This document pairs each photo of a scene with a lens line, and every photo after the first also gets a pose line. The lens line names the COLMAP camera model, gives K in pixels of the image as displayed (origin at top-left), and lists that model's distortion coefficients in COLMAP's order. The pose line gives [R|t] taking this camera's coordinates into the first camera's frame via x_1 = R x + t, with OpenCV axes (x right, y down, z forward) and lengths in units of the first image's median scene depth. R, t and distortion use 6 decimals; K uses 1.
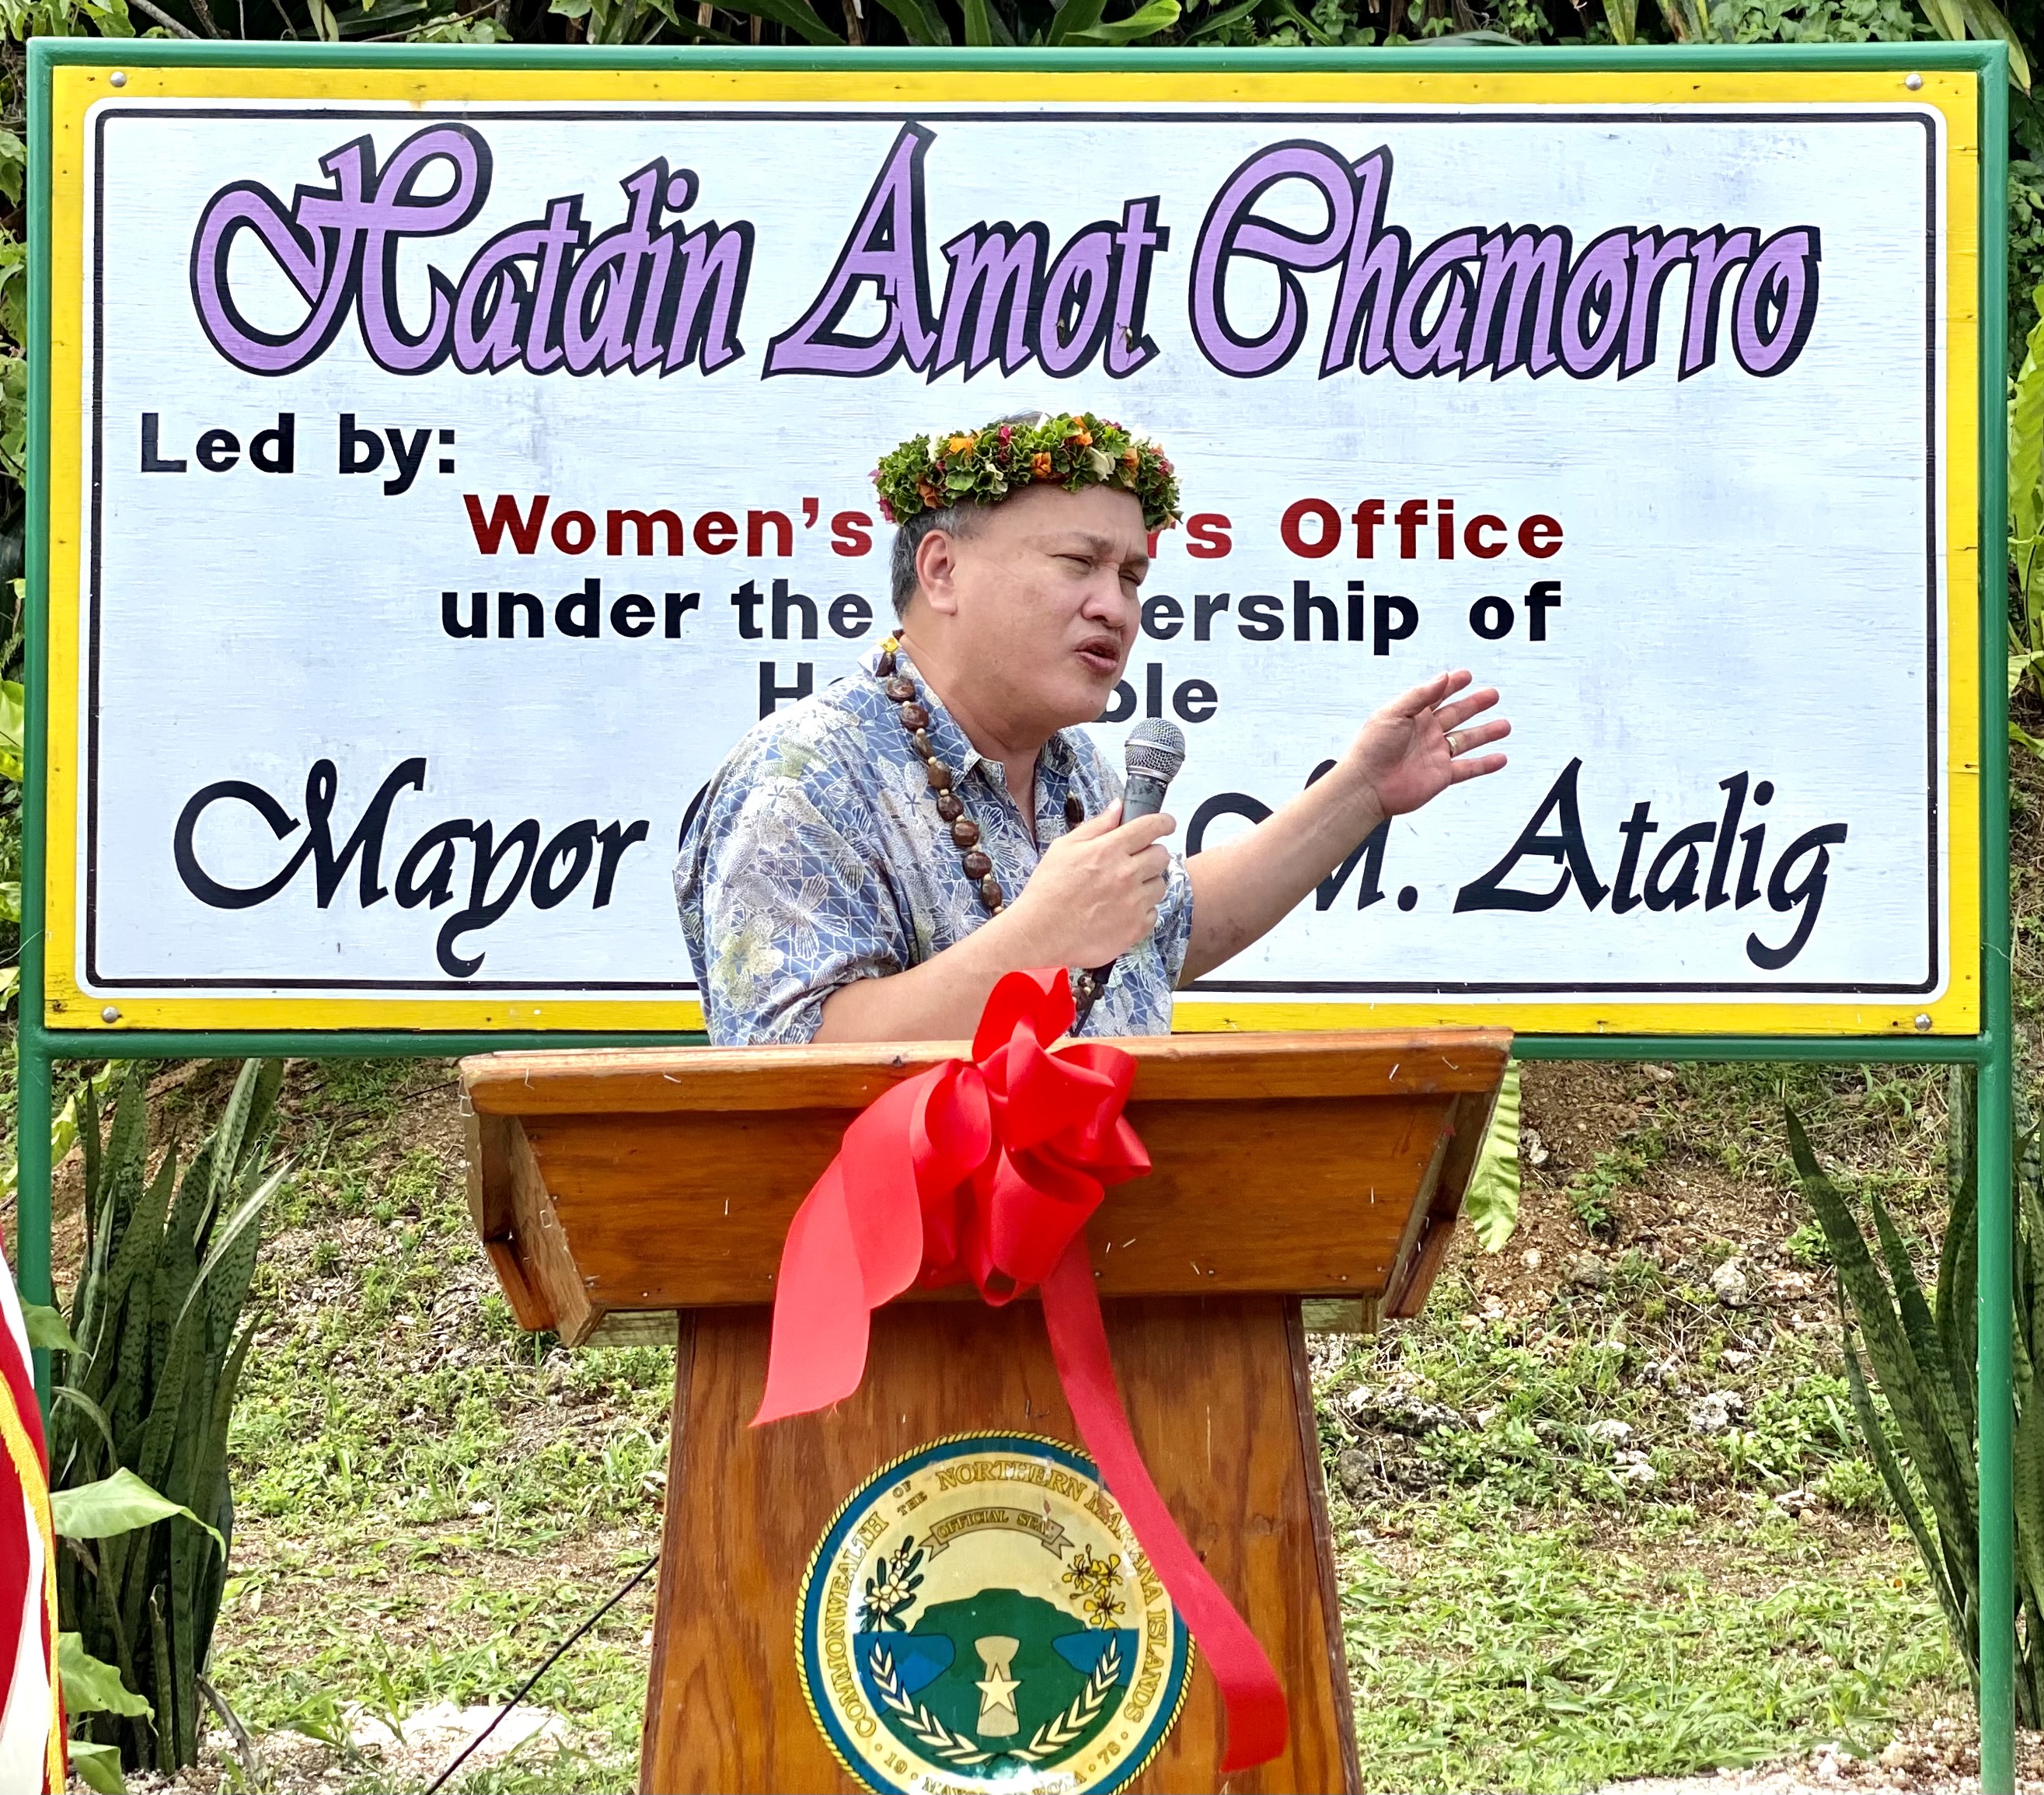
lens RADIAL K [[4698.8, 0, 1009.5], [0, 4698.8, 819.7], [0, 0, 1]] dist [0.011672, 1.464217]
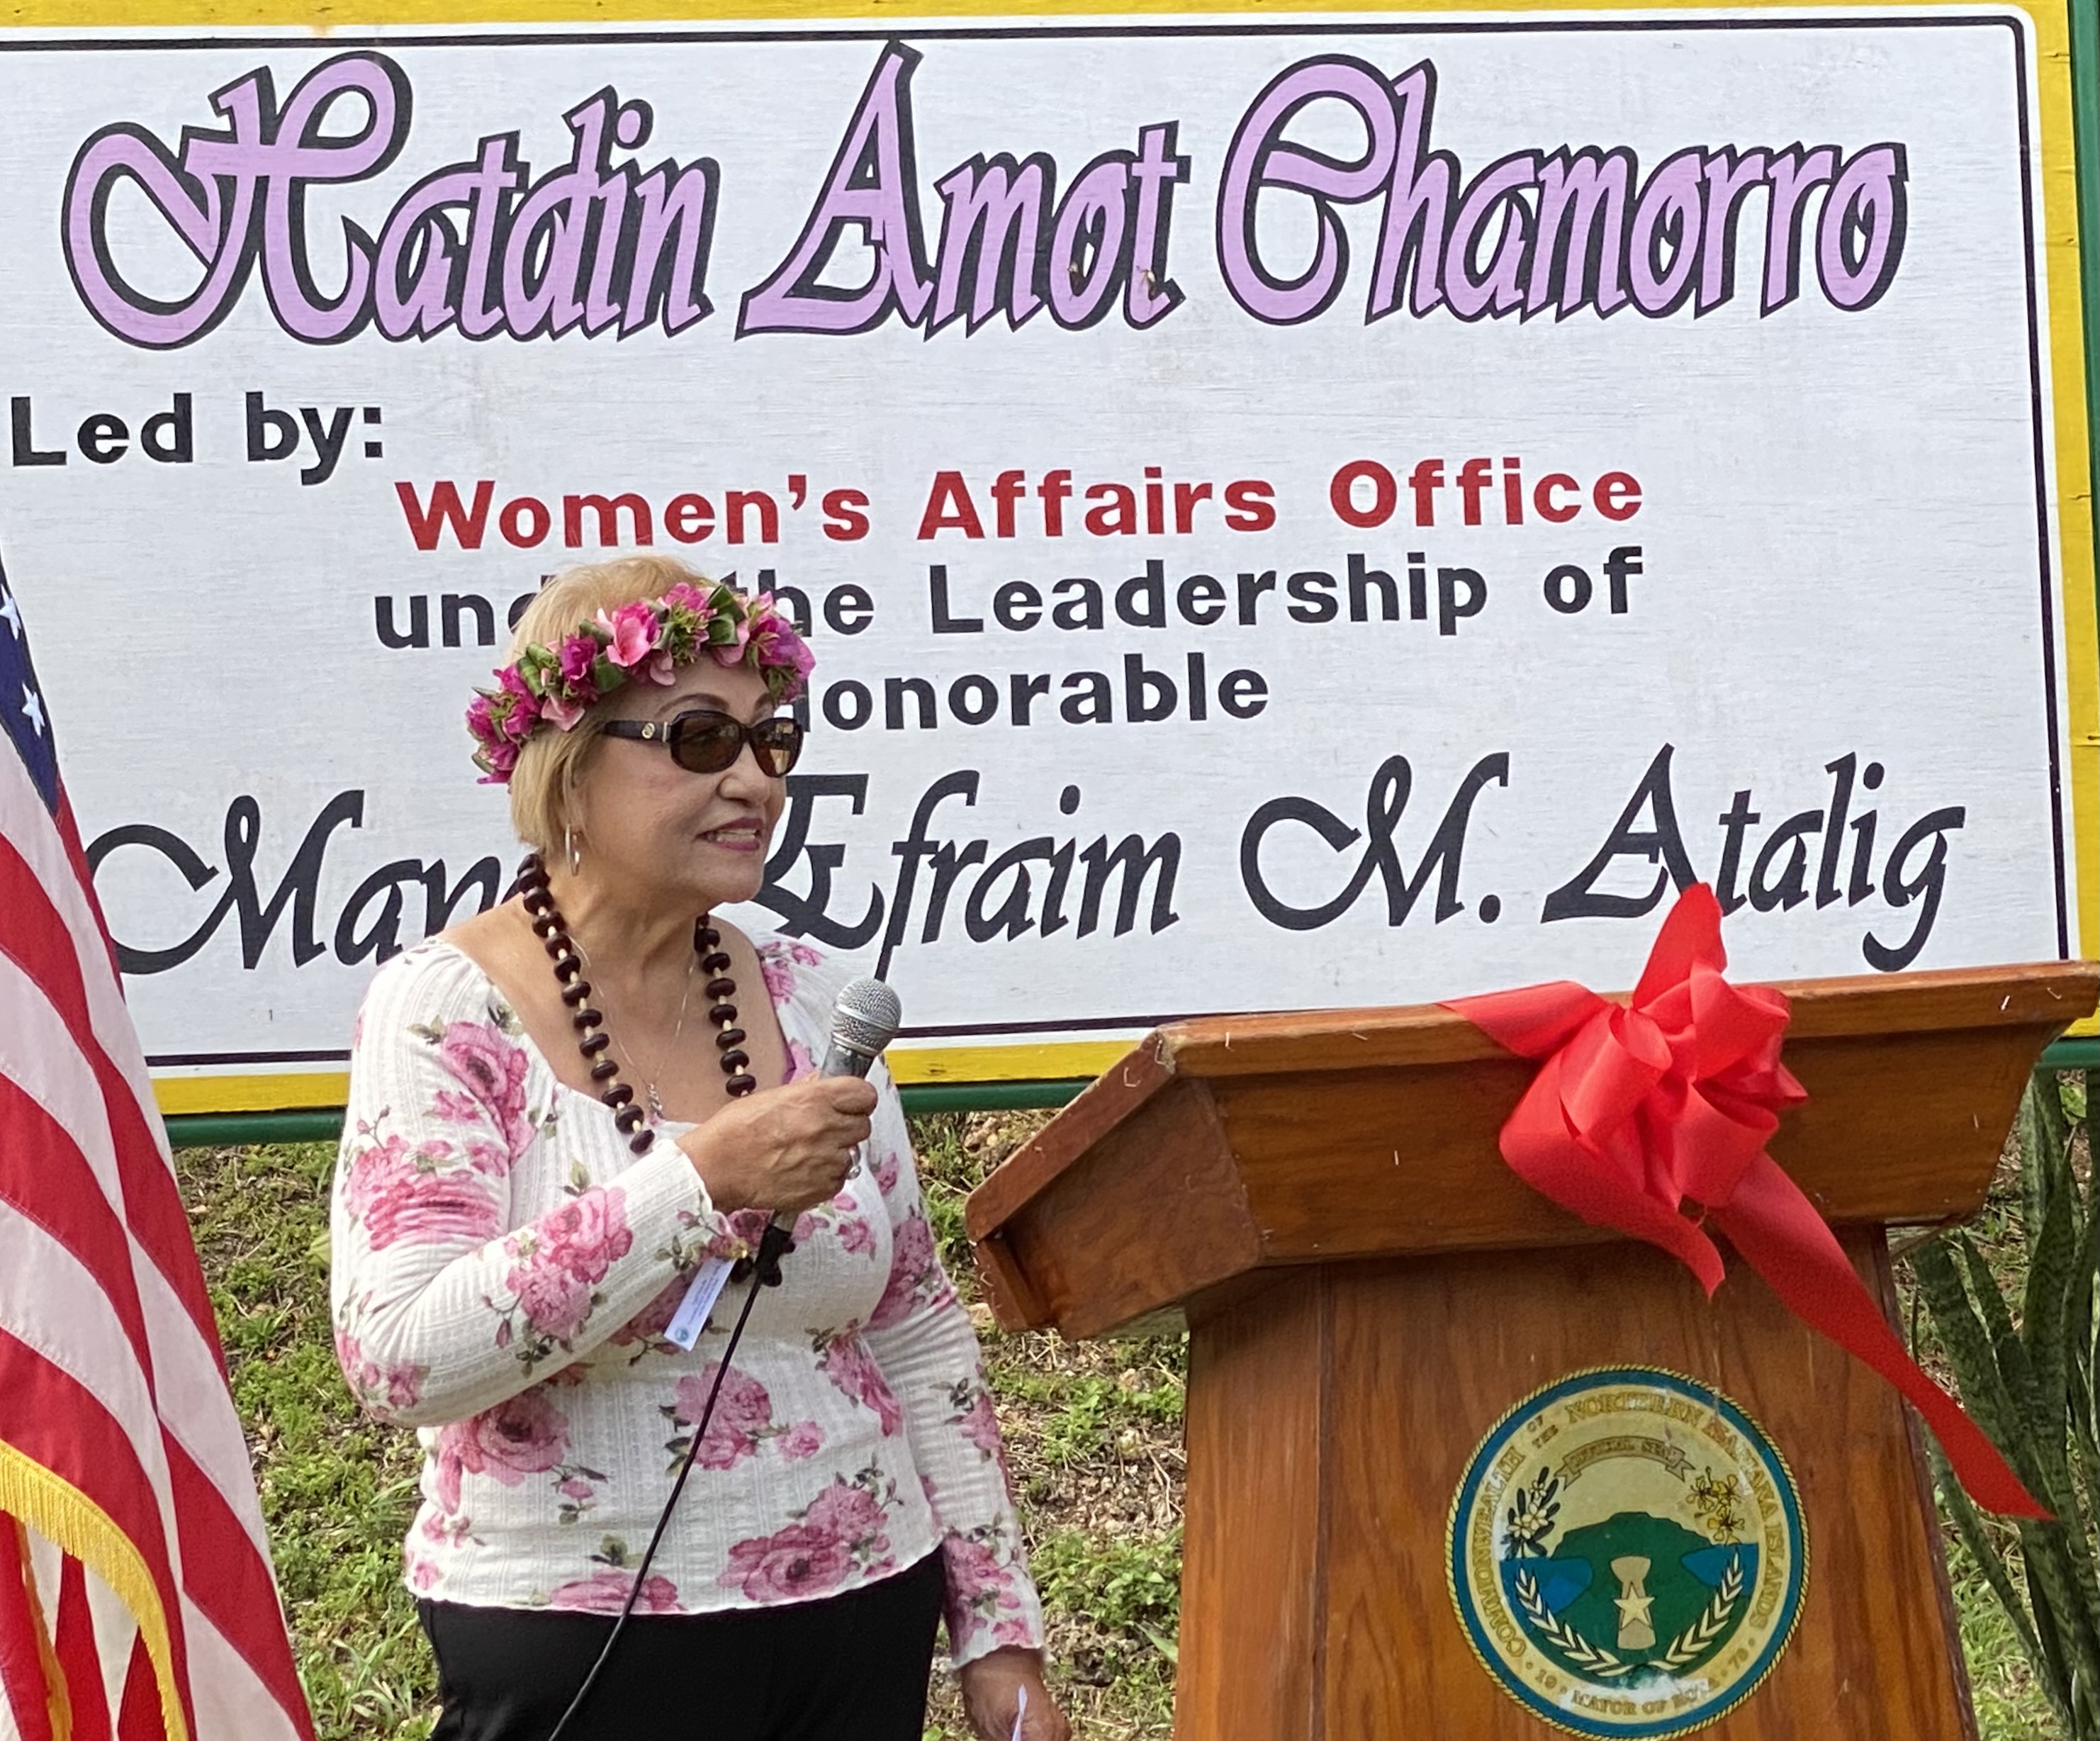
lens RADIAL K [[7164.3, 0, 1187.3], [0, 7164.3, 865.7], [0, 0, 1]] dist [-0.015841, 2.958330]
pose [[0.983076, -0.037031, 0.179415, -0.211941], [0.038148, 0.999268, -0.002776, 0.010191], [-0.179181, 0.009573, 0.983770, -0.315689]]
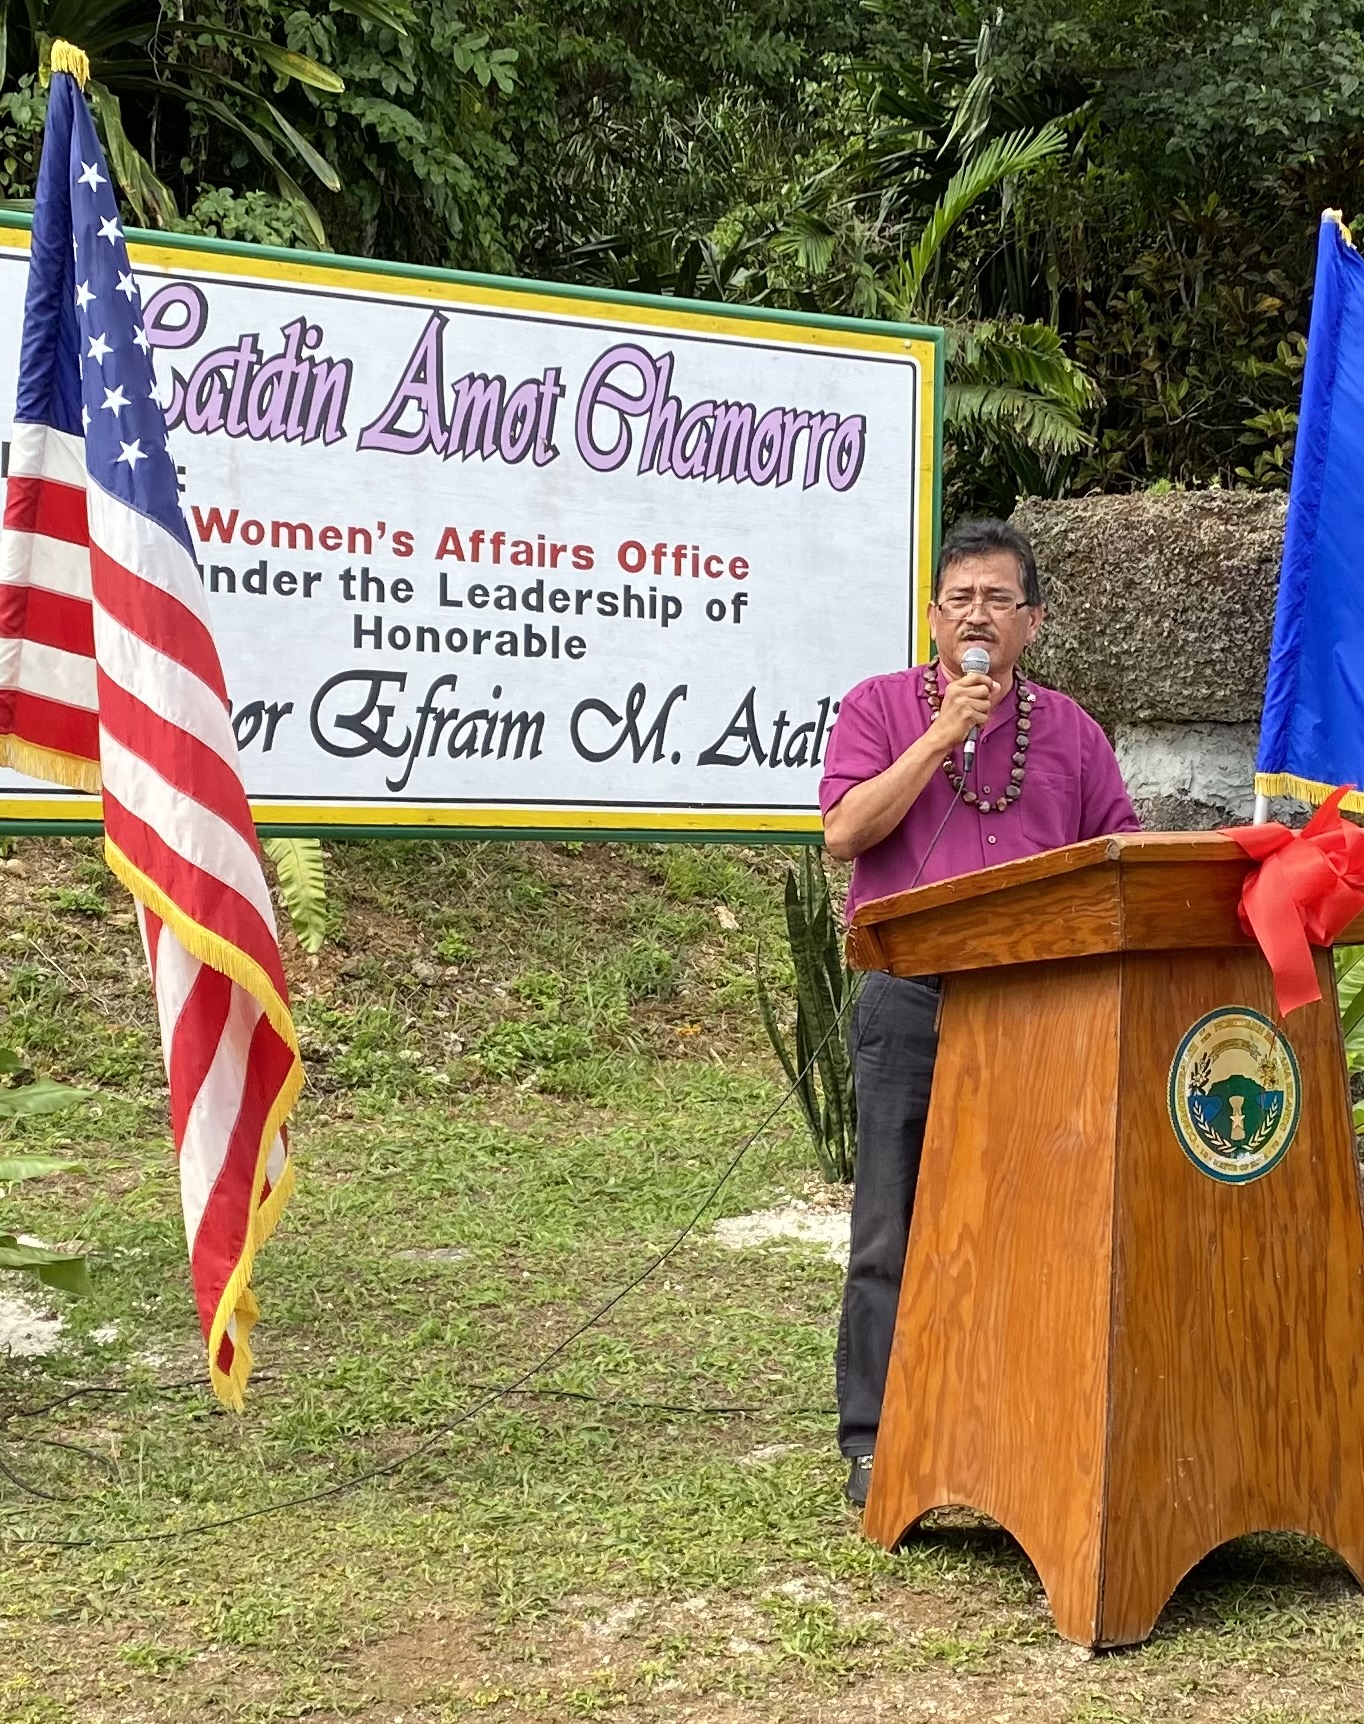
lens RADIAL K [[3088.0, 0, 788.7], [0, 3088.0, 860.8], [0, 0, 1]] dist [0.244611, -0.777930]
pose [[0.844904, 0.004845, 0.534896, -0.535832], [-0.033357, 0.998490, 0.043646, 0.002408], [-0.533877, -0.054719, 0.843790, -0.070110]]
